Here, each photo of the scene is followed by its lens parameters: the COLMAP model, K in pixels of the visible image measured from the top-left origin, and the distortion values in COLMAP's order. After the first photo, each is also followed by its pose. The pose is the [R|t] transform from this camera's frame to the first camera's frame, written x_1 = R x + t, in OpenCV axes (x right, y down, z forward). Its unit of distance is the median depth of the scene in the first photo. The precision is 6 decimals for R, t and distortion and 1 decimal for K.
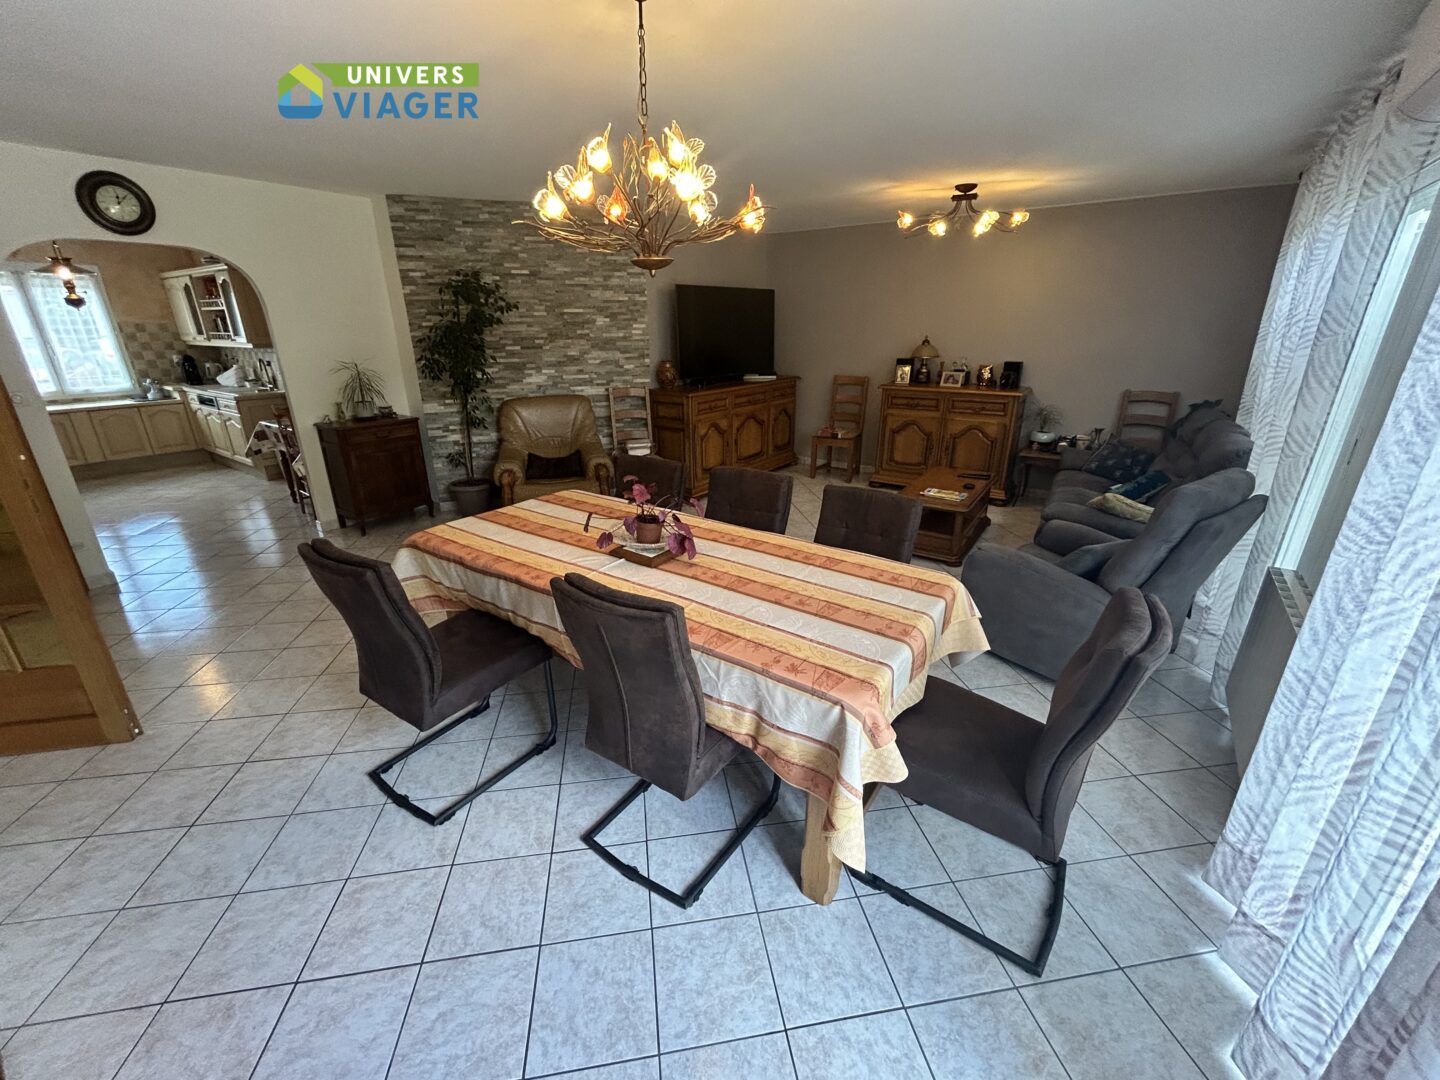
lens RADIAL K [[577.2, 0, 720.0], [0, 577.2, 540.0], [0, 0, 1]] dist [-0.000571, 0.000381]
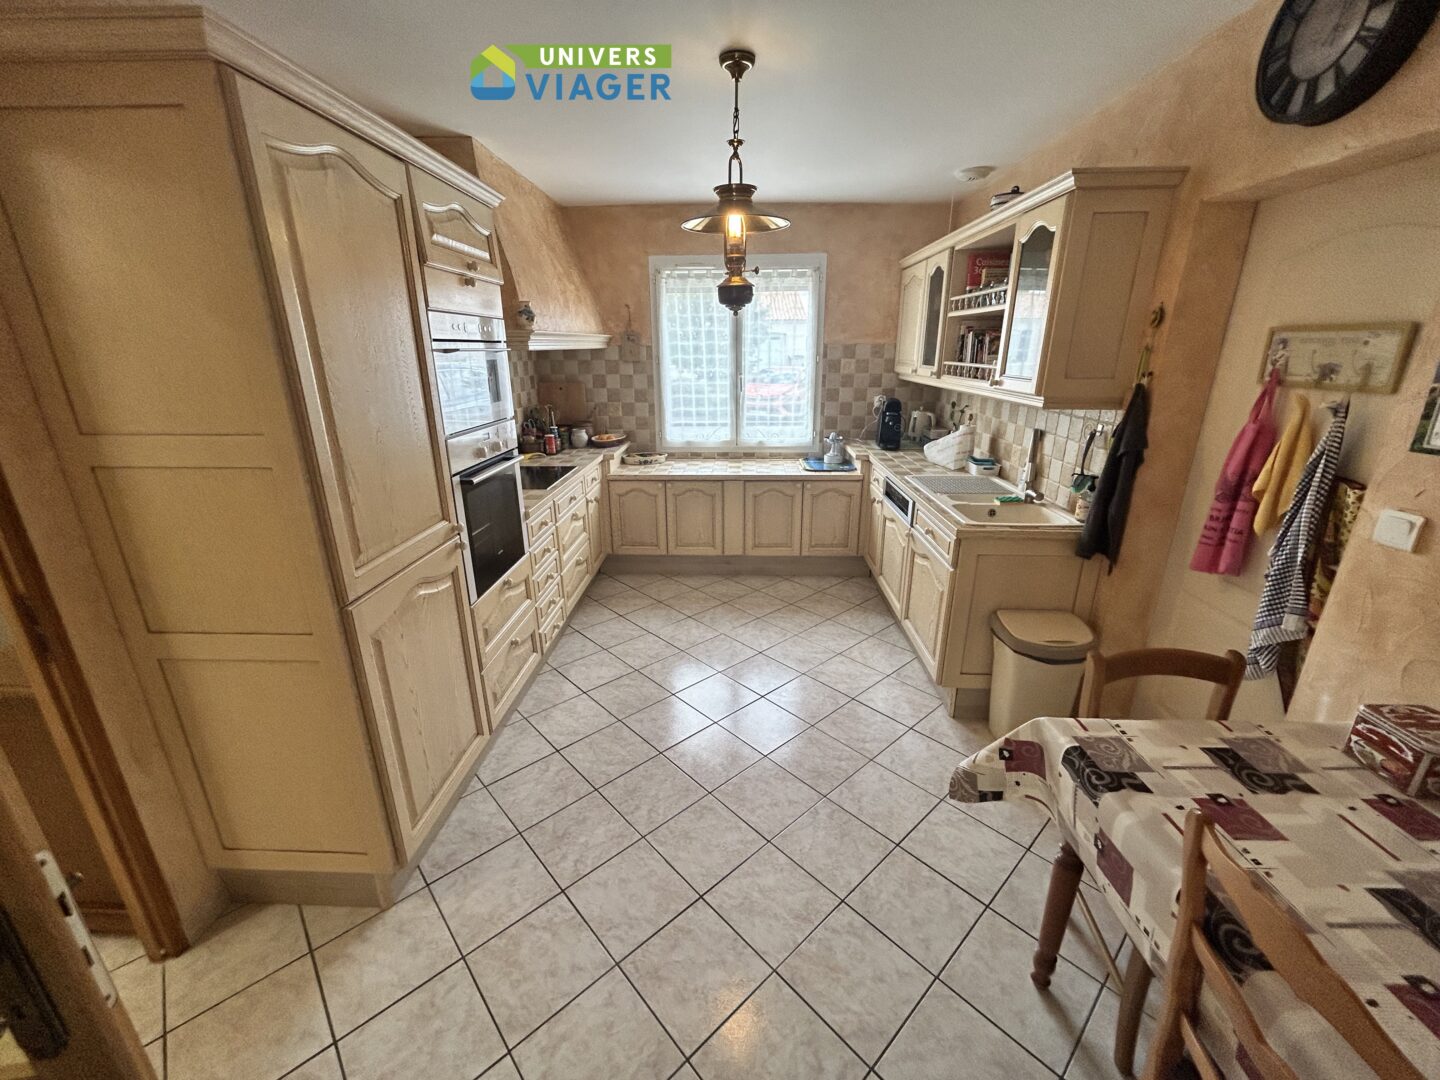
lens RADIAL K [[585.7, 0, 720.0], [0, 585.7, 540.0], [0, 0, 1]] dist [-0.000743, -0.000058]
pose [[0.549252, 0.262191, -0.793460, -0.531400], [-0.288211, 0.950680, 0.114637, -0.208002], [0.784383, 0.165720, 0.597729, 0.551669]]
